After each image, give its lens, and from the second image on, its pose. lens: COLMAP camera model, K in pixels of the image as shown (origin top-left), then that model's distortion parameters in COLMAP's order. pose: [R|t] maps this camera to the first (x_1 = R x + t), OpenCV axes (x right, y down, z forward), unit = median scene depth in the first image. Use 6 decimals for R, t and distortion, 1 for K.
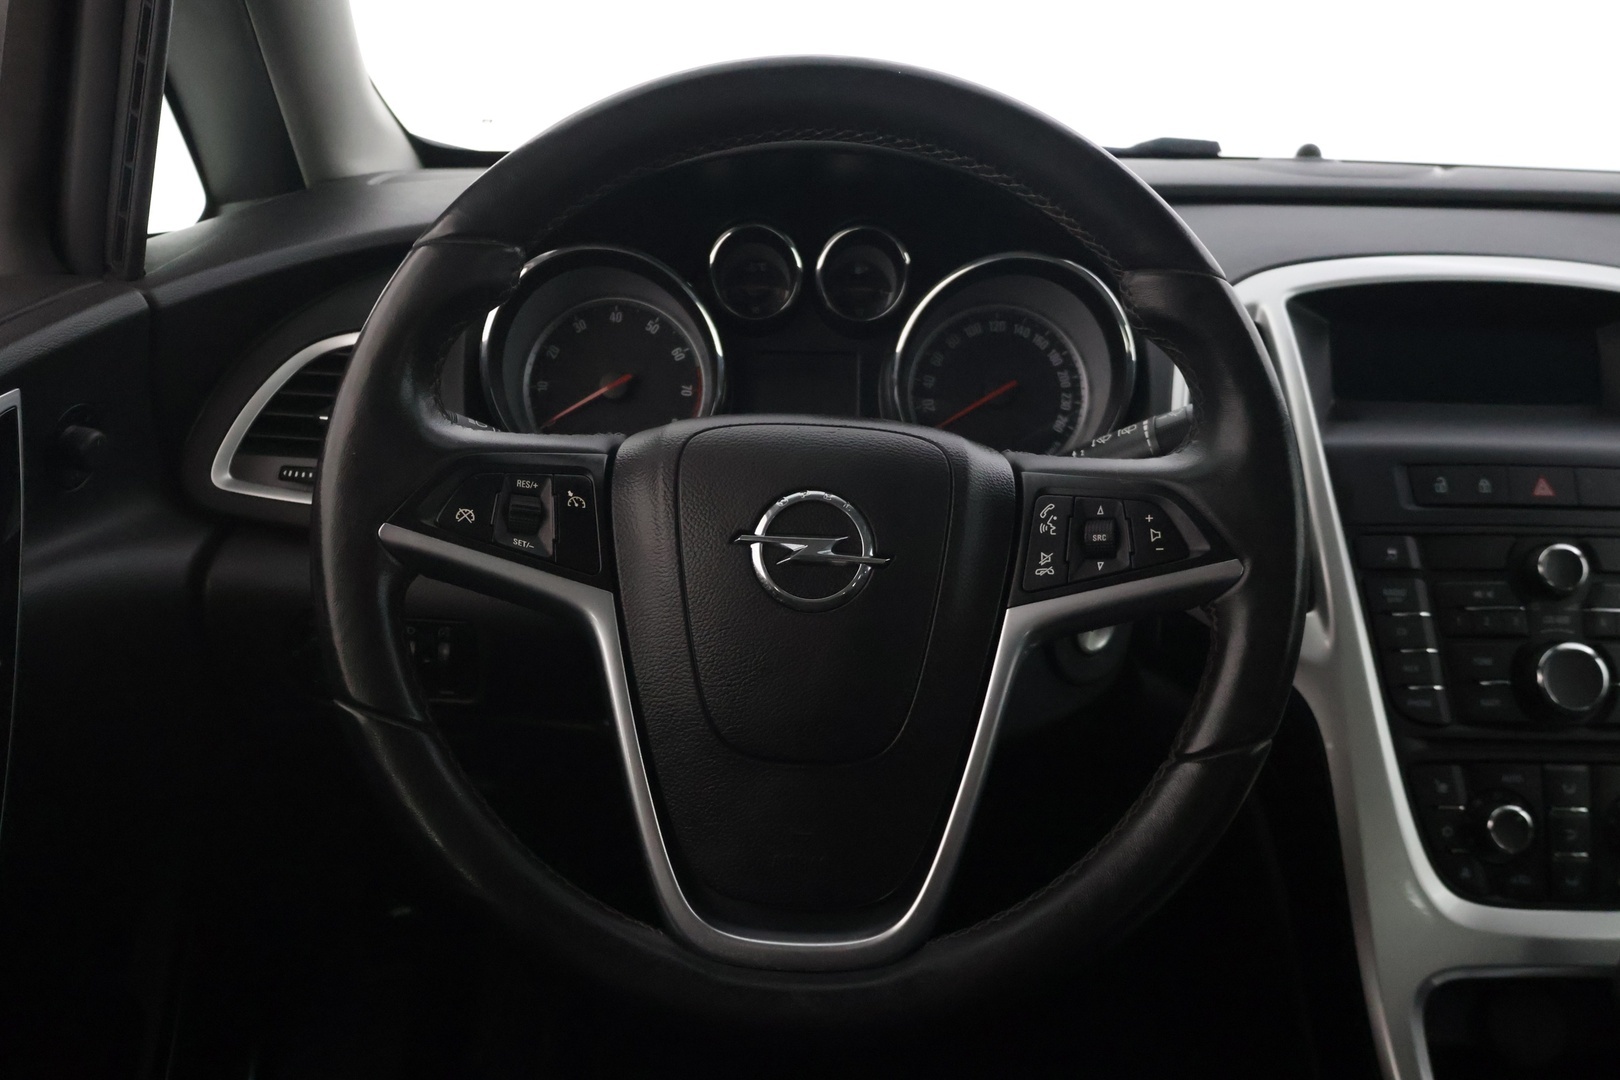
lens RADIAL K [[1525.6, 0, 803.8], [0, 1525.6, 533.6], [0, 0, 1]] dist [0.009042, 0.000000]
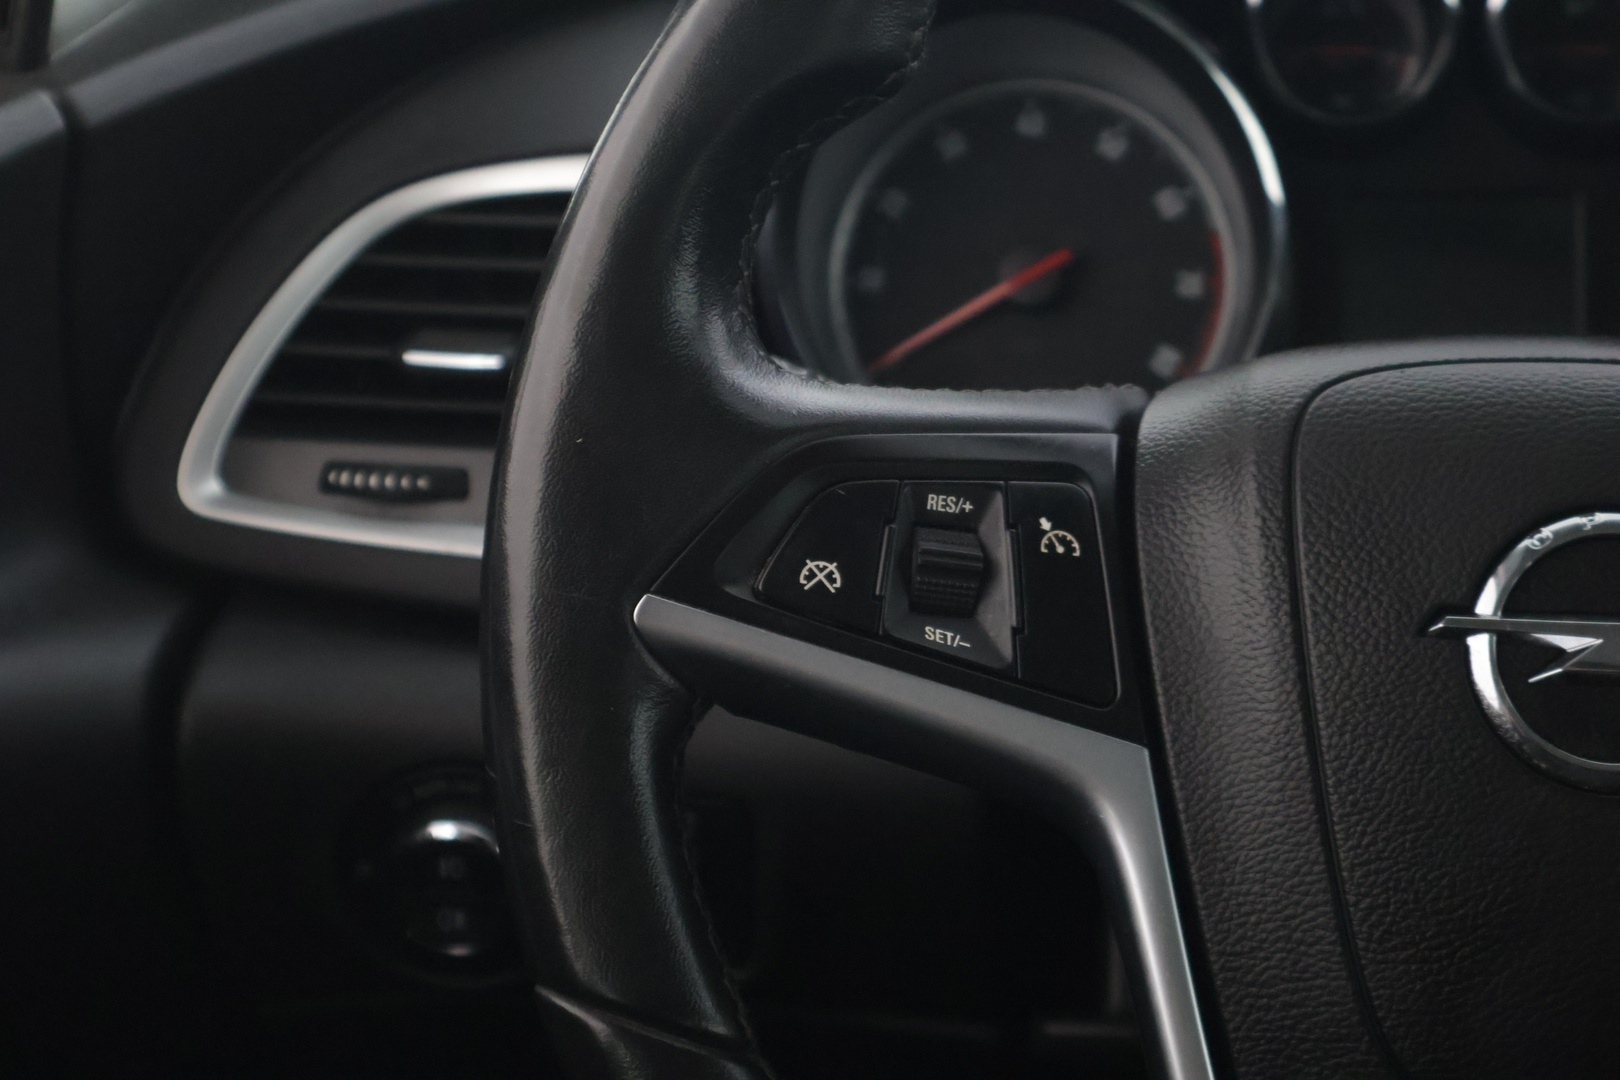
lens RADIAL K [[3221.2, 0, 810.8], [0, 3221.2, 546.8], [0, 0, 1]] dist [0.050656, 0.000000]
pose [[0.993594, -0.008037, -0.112721, -0.095636], [0.007008, 0.999930, -0.009521, -0.009281], [0.112790, 0.008670, 0.993581, 0.048980]]
